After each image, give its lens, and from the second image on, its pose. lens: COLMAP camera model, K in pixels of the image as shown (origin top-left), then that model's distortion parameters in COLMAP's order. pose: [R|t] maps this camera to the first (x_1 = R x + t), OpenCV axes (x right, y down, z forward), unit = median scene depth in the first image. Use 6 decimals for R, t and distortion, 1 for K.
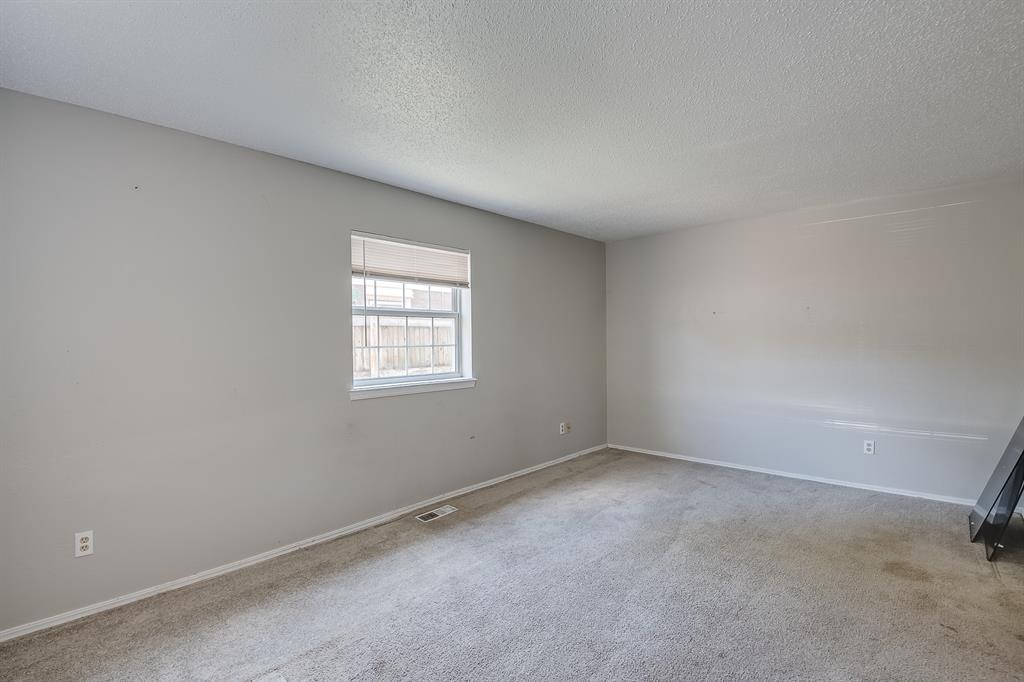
lens RADIAL K [[466.3, 0, 502.0], [0, 466.3, 345.0], [0, 0, 1]] dist [-0.008396, -0.015833]
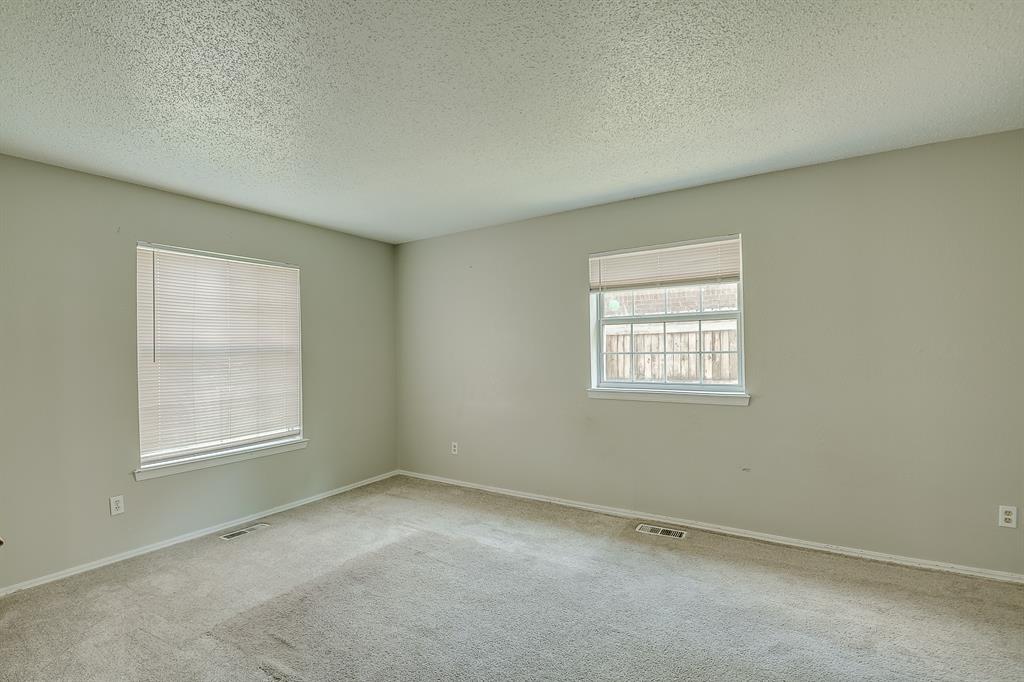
lens RADIAL K [[466.3, 0, 502.0], [0, 466.3, 345.0], [0, 0, 1]] dist [-0.008396, -0.015833]
pose [[0.178641, 0.000967, -0.983914, 0.720021], [0.004233, 0.999990, 0.001751, -0.017397], [0.983905, -0.004478, 0.178635, 0.514360]]
